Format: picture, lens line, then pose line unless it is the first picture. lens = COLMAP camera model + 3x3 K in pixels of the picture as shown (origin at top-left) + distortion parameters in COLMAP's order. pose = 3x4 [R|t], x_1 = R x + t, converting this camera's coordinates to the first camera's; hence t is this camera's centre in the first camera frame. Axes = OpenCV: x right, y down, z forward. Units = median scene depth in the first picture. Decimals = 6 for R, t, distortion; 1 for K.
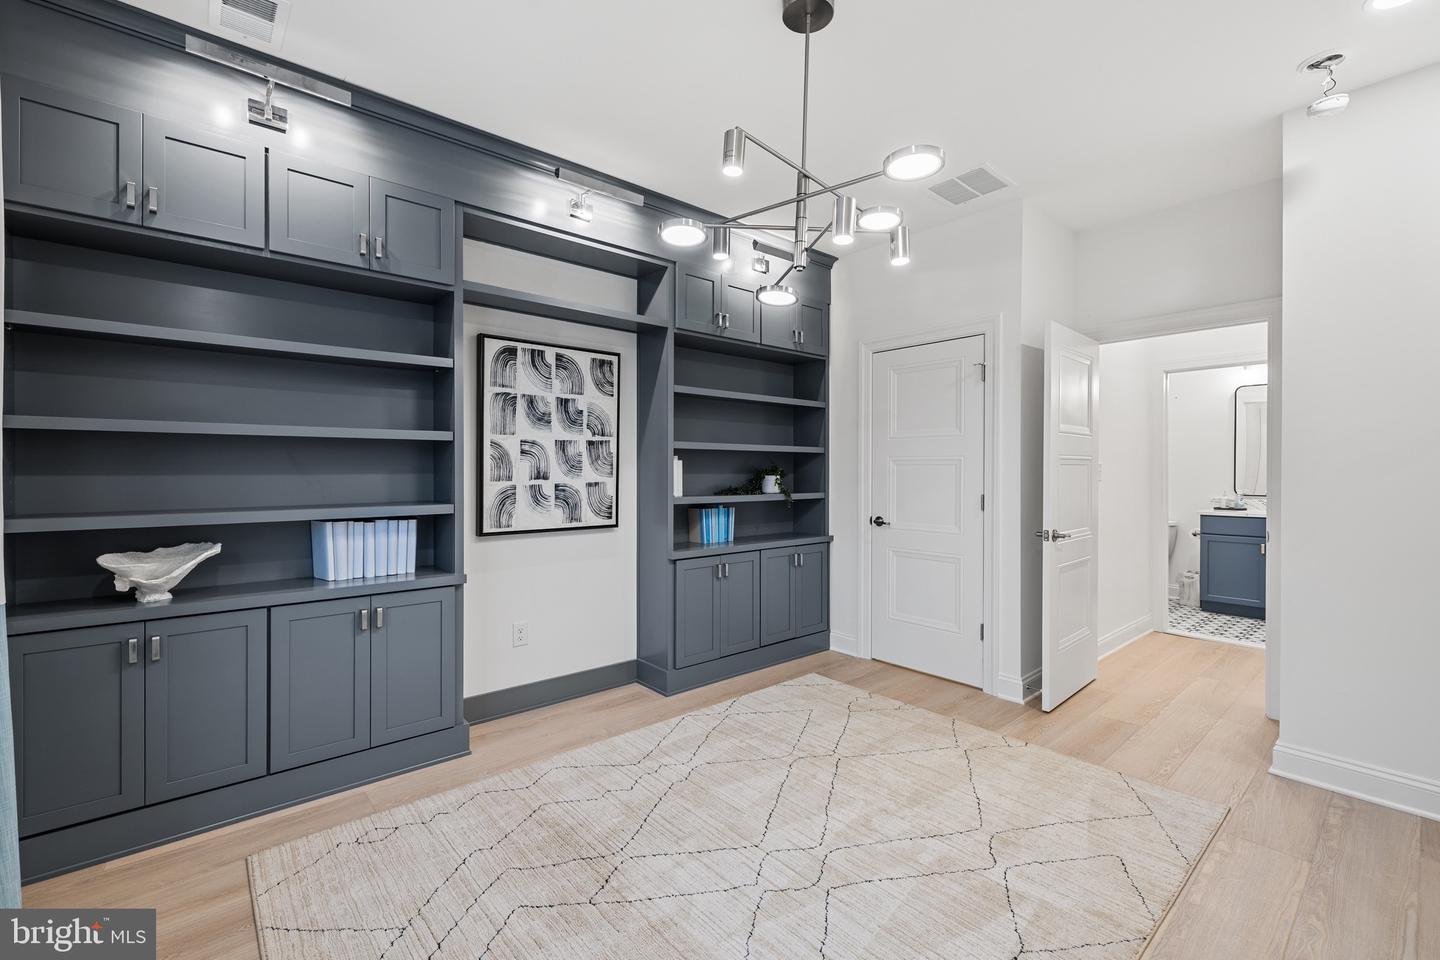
lens RADIAL K [[612.2, 0, 711.3], [0, 612.2, 471.6], [0, 0, 1]] dist [0.000242, 0.000131]
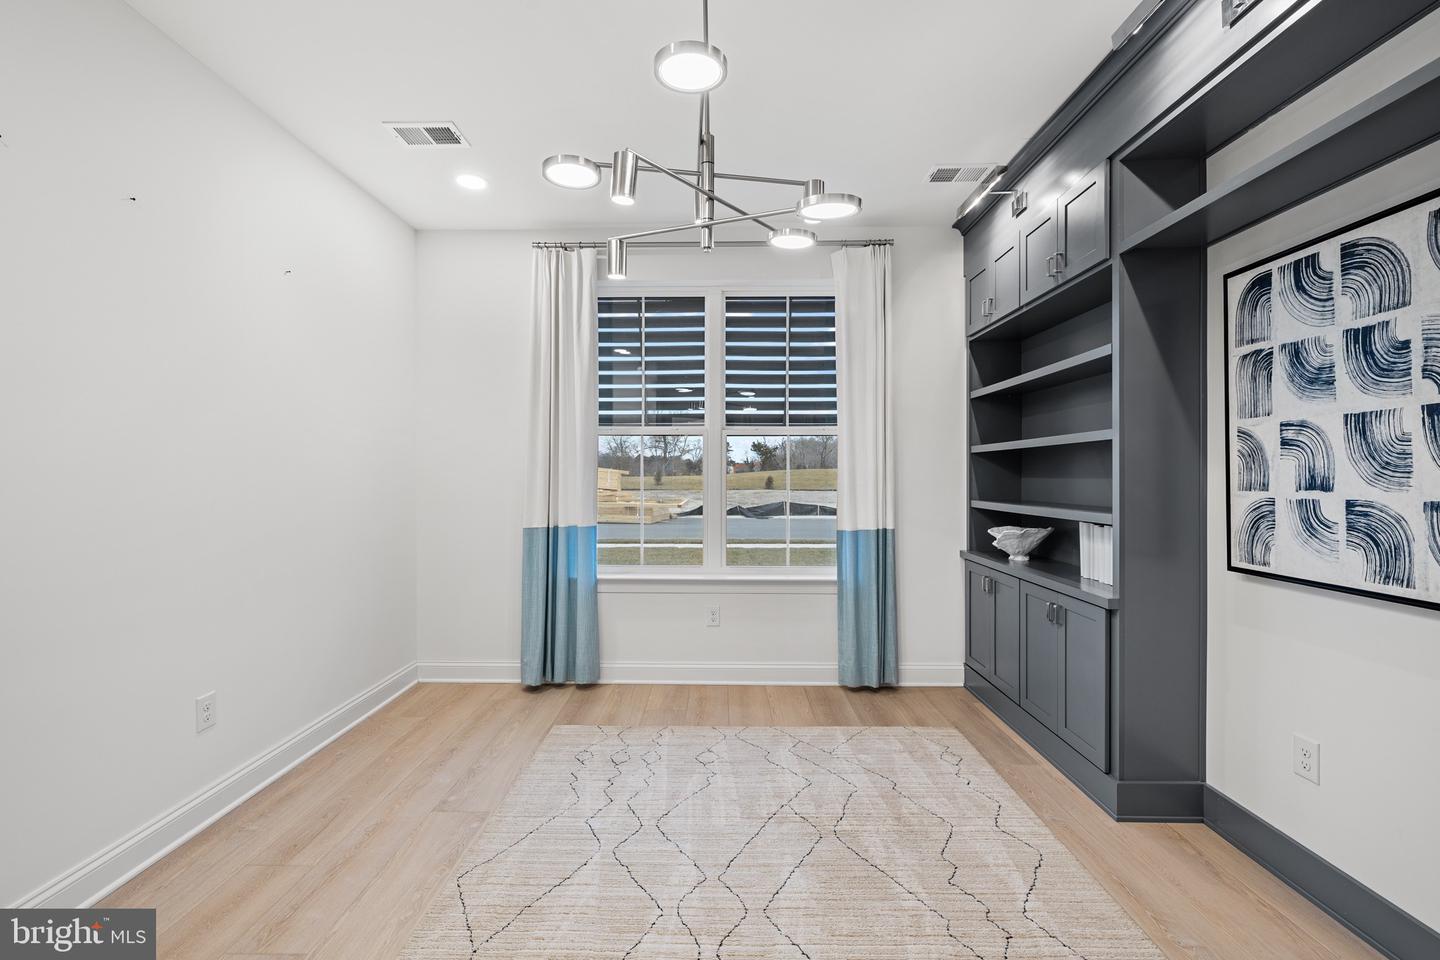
lens RADIAL K [[612.2, 0, 711.3], [0, 612.2, 471.6], [0, 0, 1]] dist [0.000242, 0.000131]
pose [[-0.663172, -0.004369, -0.748454, 0.492772], [-0.001532, 0.999989, -0.004480, -0.000691], [0.748465, -0.001825, -0.663171, 0.967933]]
